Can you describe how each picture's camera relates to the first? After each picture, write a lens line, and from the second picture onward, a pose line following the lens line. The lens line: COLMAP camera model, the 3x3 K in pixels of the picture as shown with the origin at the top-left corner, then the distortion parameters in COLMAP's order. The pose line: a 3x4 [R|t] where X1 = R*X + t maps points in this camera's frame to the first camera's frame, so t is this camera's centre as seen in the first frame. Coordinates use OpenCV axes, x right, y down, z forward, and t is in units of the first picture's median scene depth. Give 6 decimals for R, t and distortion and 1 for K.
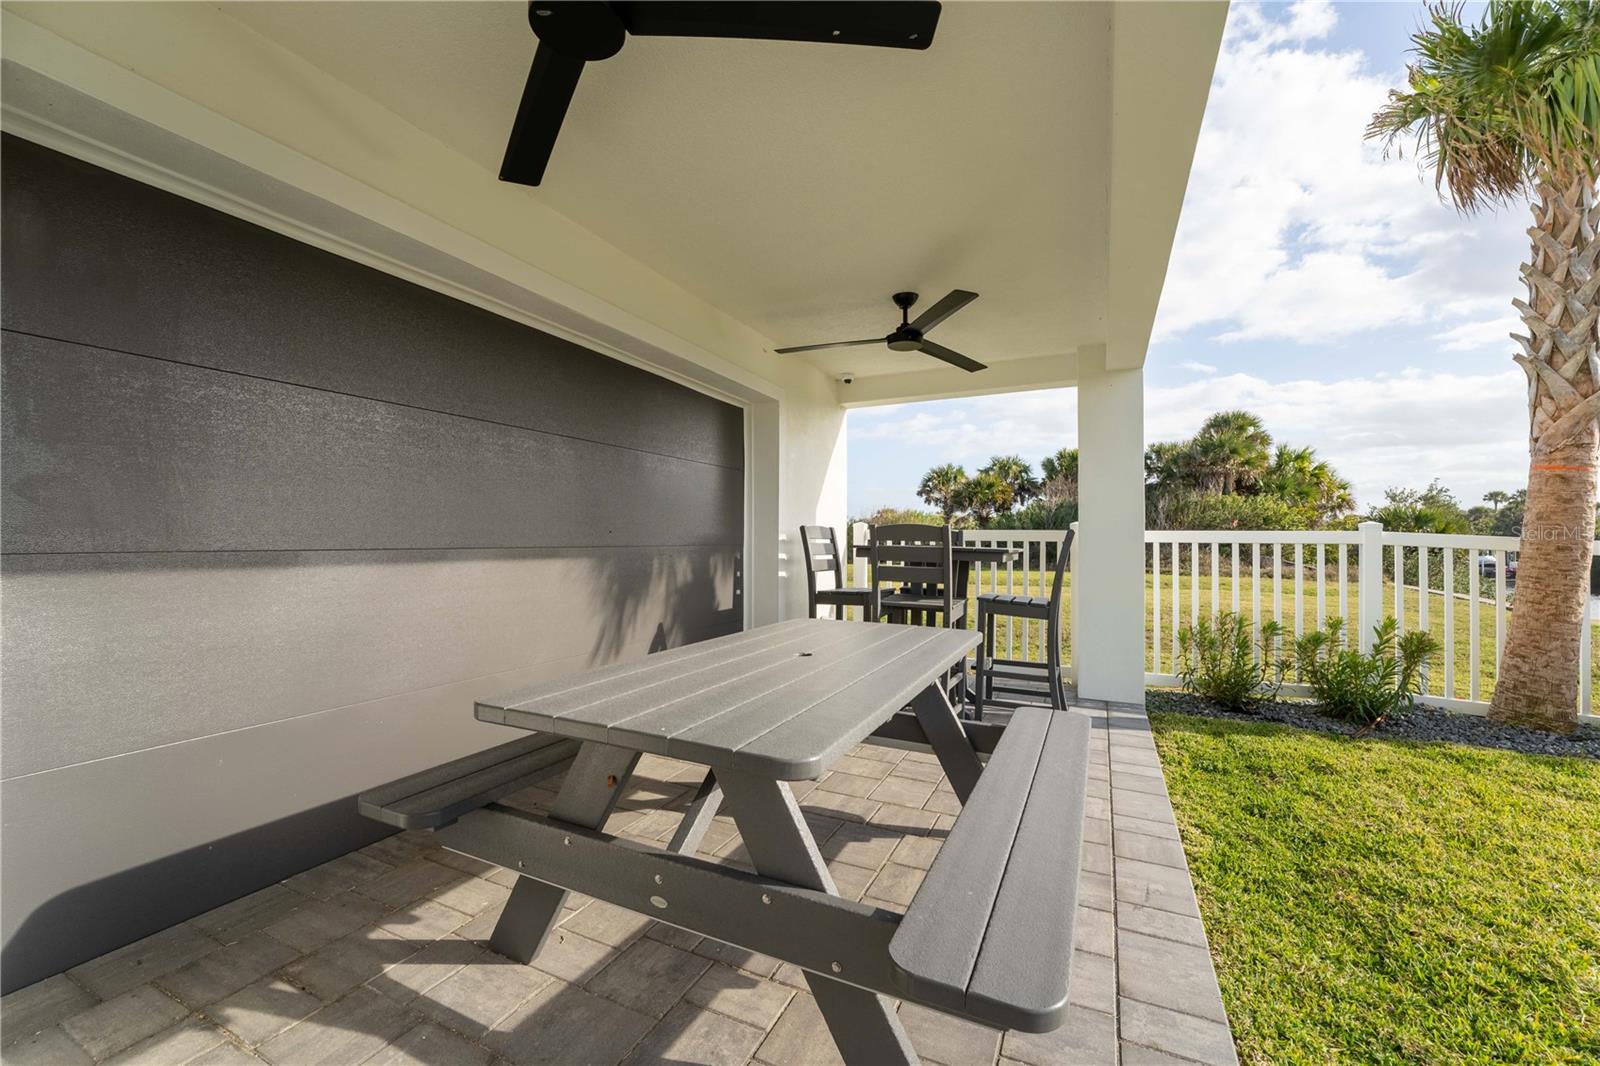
lens RADIAL K [[655.5, 0, 800.0], [0, 655.5, 533.0], [0, 0, 1]] dist [-0.030734, 0.005159]
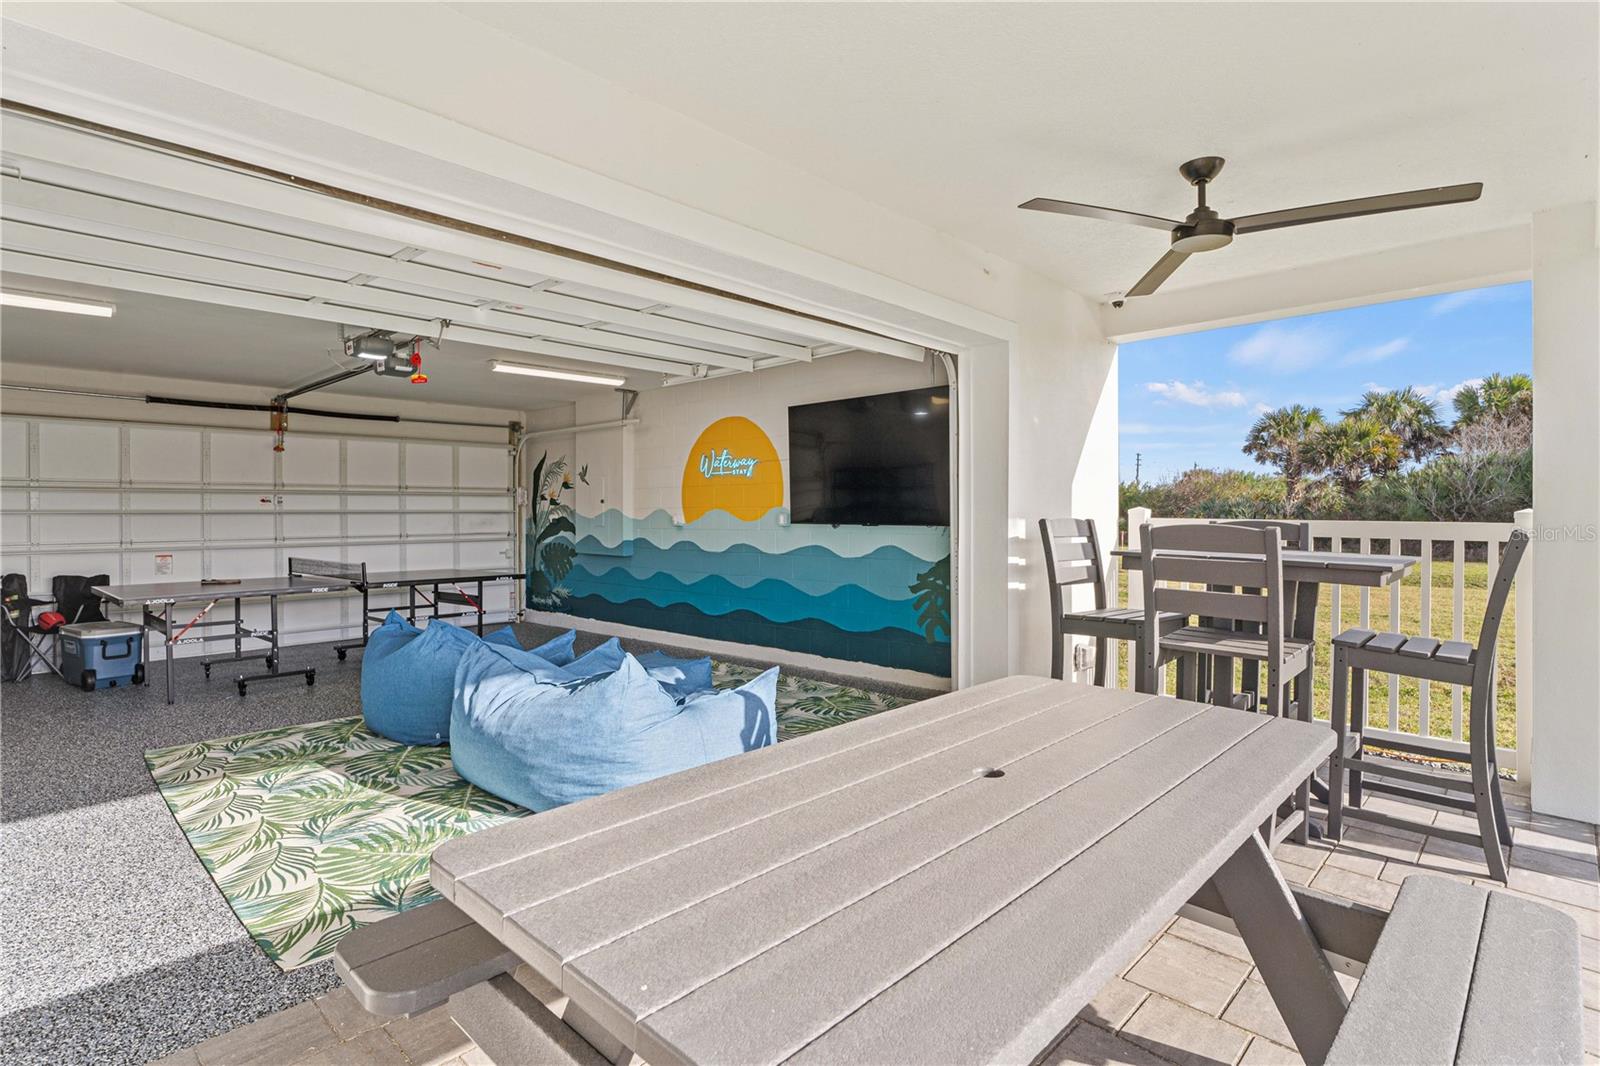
lens RADIAL K [[807.3, 0, 801.8], [0, 807.3, 509.8], [0, 0, 1]] dist [-0.020076, 0.010031]
pose [[0.946590, -0.002613, -0.322429, 0.034972], [0.005479, 0.999953, 0.007982, -0.027796], [0.322393, -0.009323, 0.946560, 0.104643]]
